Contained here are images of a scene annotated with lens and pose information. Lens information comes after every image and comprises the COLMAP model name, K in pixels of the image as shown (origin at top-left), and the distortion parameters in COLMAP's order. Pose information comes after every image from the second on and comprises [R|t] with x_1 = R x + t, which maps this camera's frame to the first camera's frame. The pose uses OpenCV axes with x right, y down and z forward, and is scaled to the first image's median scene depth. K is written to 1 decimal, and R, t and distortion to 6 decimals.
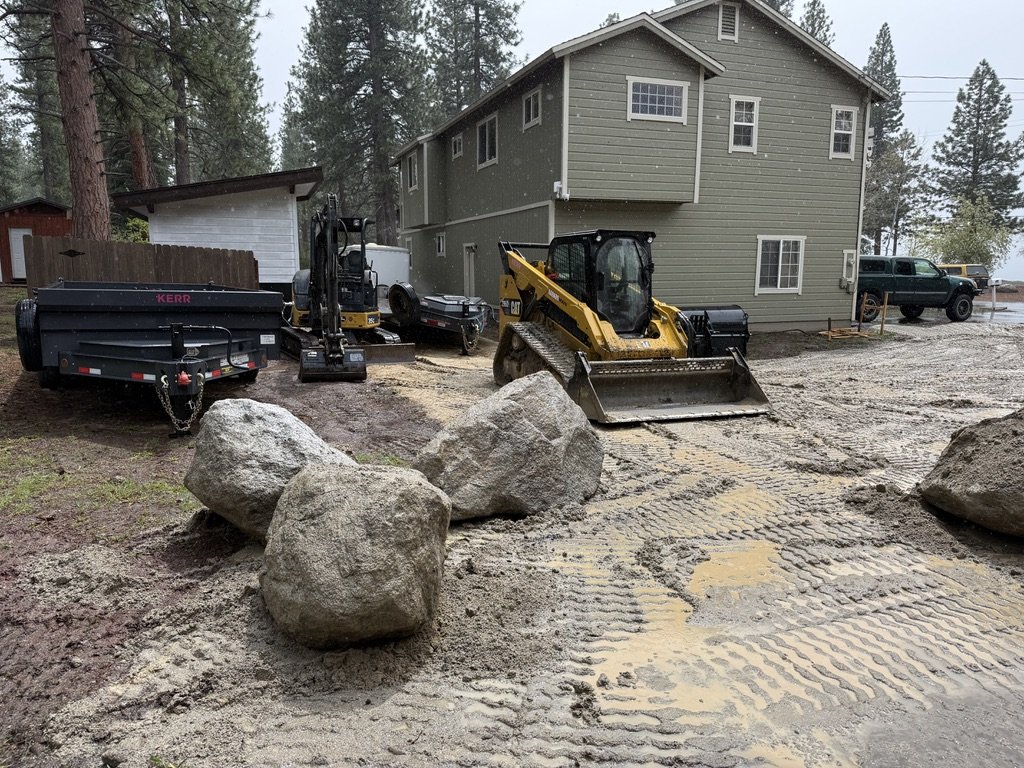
lens RADIAL K [[698.9, 0, 512.6], [0, 698.9, 378.0], [0, 0, 1]] dist [-0.000710, 0.000689]
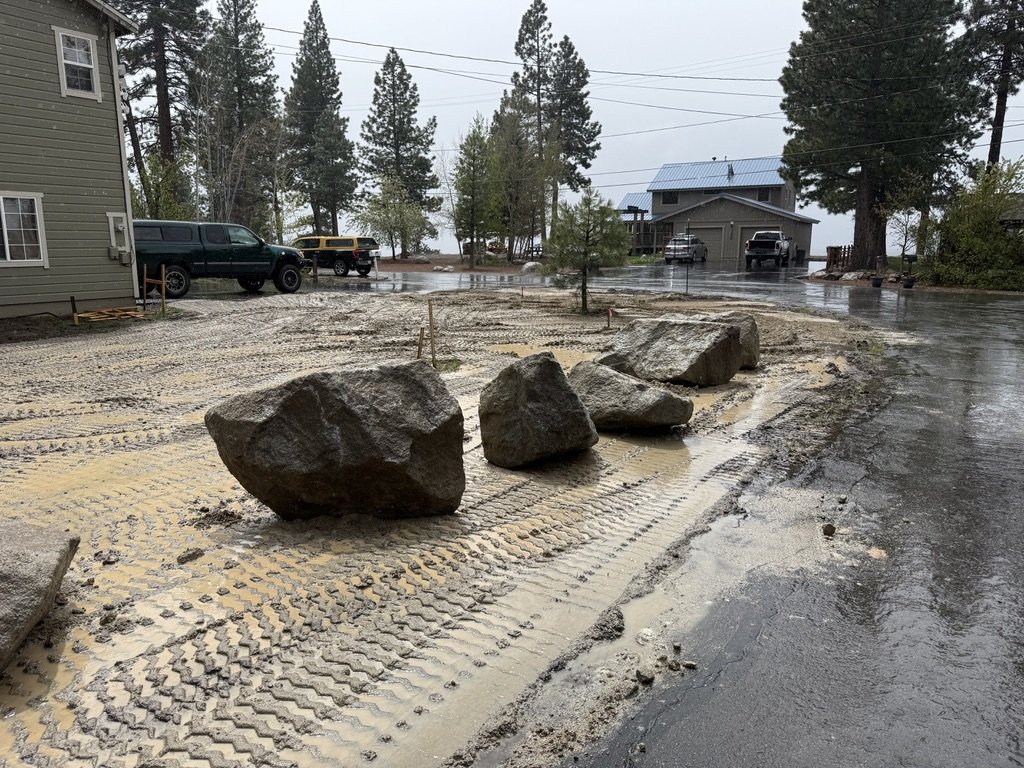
lens RADIAL K [[698.9, 0, 483.1], [0, 698.9, 381.3], [0, 0, 1]] dist [-0.000710, 0.000689]
pose [[0.822864, -0.110137, 0.557463, 0.131147], [0.089426, 0.993912, 0.064365, 0.000376], [-0.561158, -0.003112, 0.827703, 0.025169]]
